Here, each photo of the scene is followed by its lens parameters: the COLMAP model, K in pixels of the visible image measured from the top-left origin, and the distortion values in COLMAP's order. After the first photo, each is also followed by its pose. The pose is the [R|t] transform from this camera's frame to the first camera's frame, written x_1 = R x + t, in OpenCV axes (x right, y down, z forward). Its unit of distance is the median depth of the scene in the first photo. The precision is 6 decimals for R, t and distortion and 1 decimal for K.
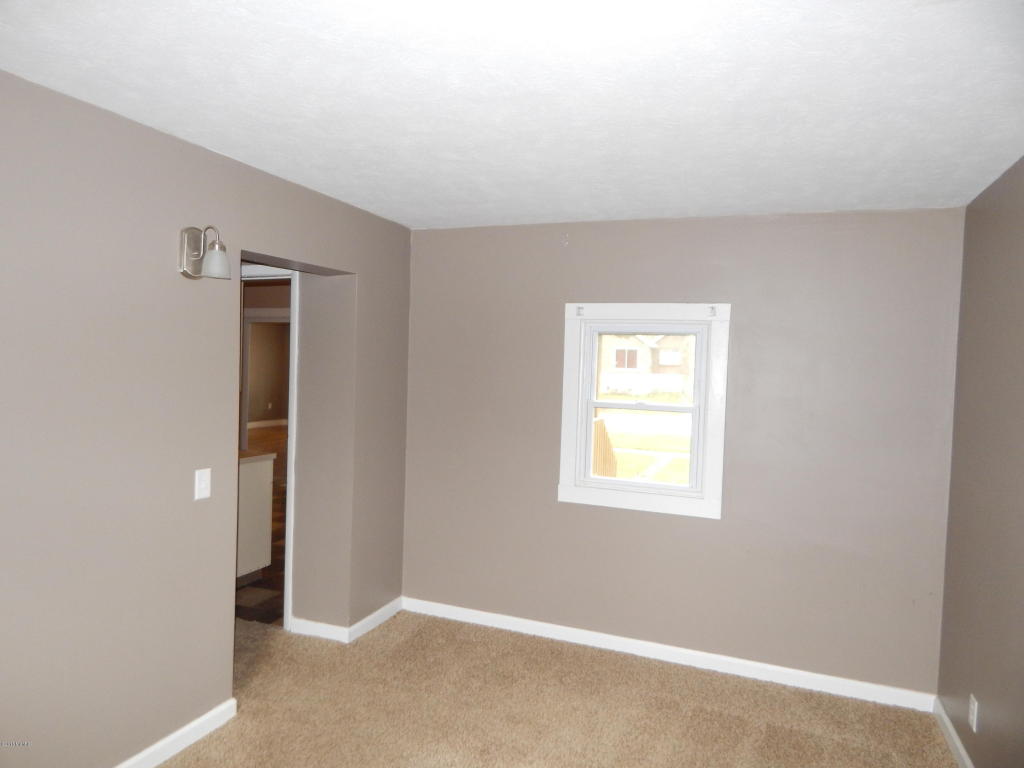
lens RADIAL K [[679.1, 0, 511.0], [0, 679.1, 382.4], [0, 0, 1]] dist [0.005094, -0.000749]
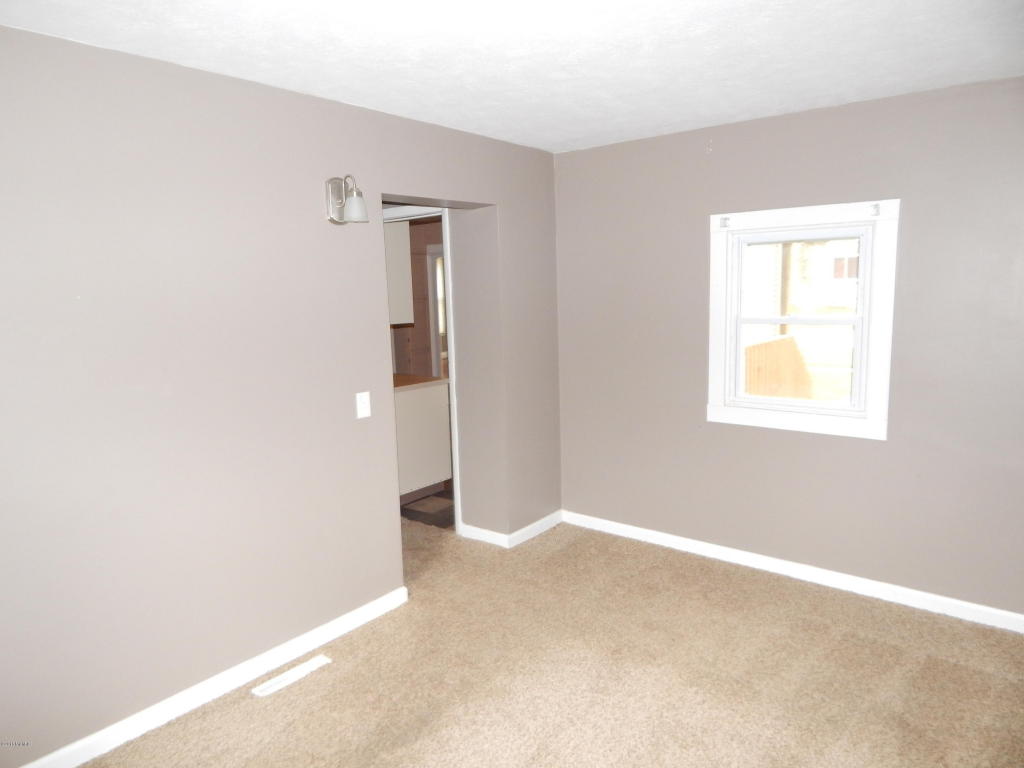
lens RADIAL K [[679.1, 0, 517.6], [0, 679.1, 383.2], [0, 0, 1]] dist [0.005094, -0.000749]
pose [[0.954240, -0.016881, -0.298565, 0.113799], [0.049972, 0.993368, 0.103547, 0.005428], [0.294837, -0.113729, 0.948755, -0.008005]]
